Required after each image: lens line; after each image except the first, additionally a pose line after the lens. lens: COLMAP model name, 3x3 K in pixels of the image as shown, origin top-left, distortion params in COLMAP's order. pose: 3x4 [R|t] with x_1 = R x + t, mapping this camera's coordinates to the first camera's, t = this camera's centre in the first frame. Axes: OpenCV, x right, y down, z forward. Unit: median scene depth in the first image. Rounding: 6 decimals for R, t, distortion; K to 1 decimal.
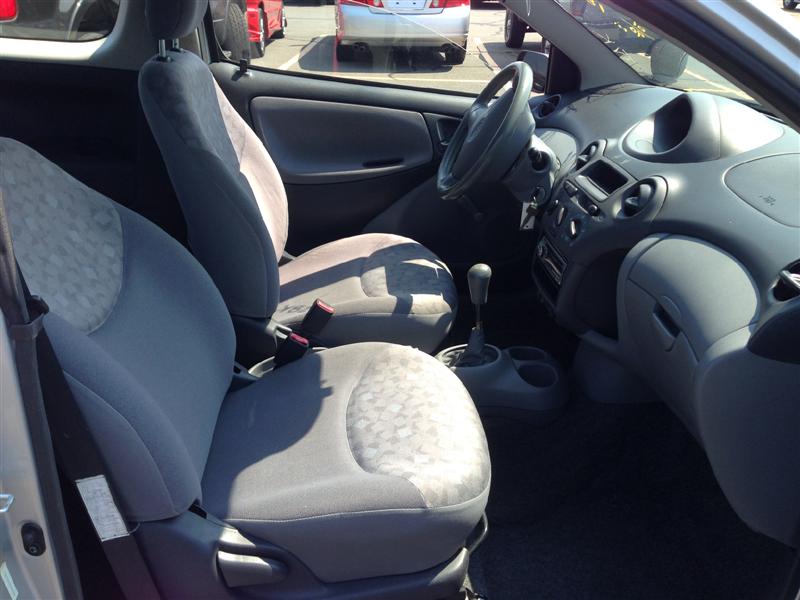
lens RADIAL K [[736.7, 0, 408.3], [0, 736.7, 295.3], [0, 0, 1]] dist [0.066324, 0.000000]
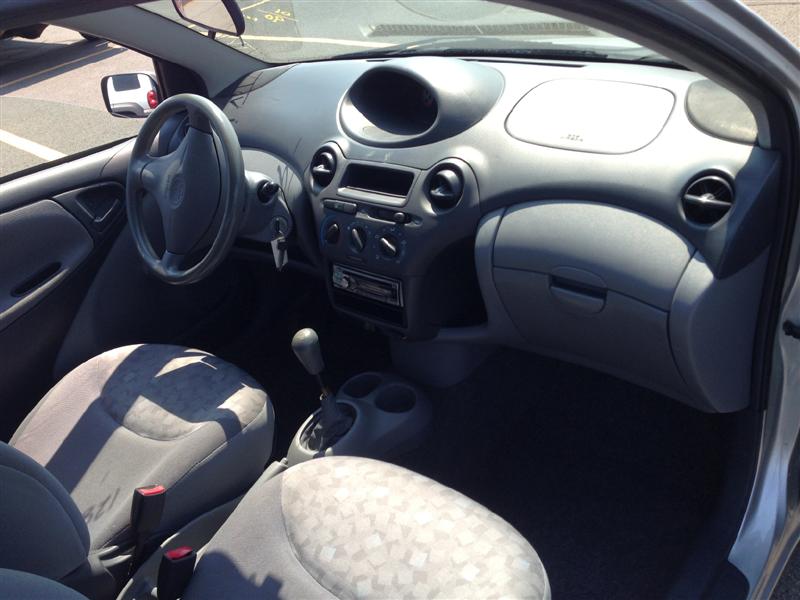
lens RADIAL K [[736.7, 0, 405.8], [0, 736.7, 292.9], [0, 0, 1]] dist [0.066324, 0.000000]
pose [[0.691849, -0.506075, 0.515007, -0.258541], [0.474310, 0.856325, 0.204296, -0.217941], [-0.544403, 0.102931, 0.832484, 0.250350]]
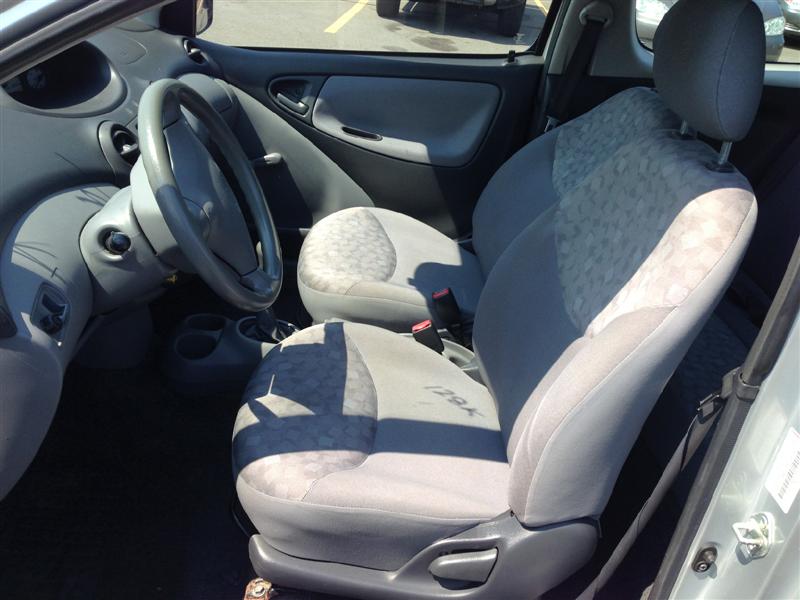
lens RADIAL K [[736.7, 0, 401.4], [0, 736.7, 300.2], [0, 0, 1]] dist [0.066324, 0.000000]
pose [[-0.986178, -0.164995, -0.015170, -0.079252], [-0.111674, 0.594243, 0.796495, -0.866515], [-0.122404, 0.787180, -0.604455, 1.798319]]
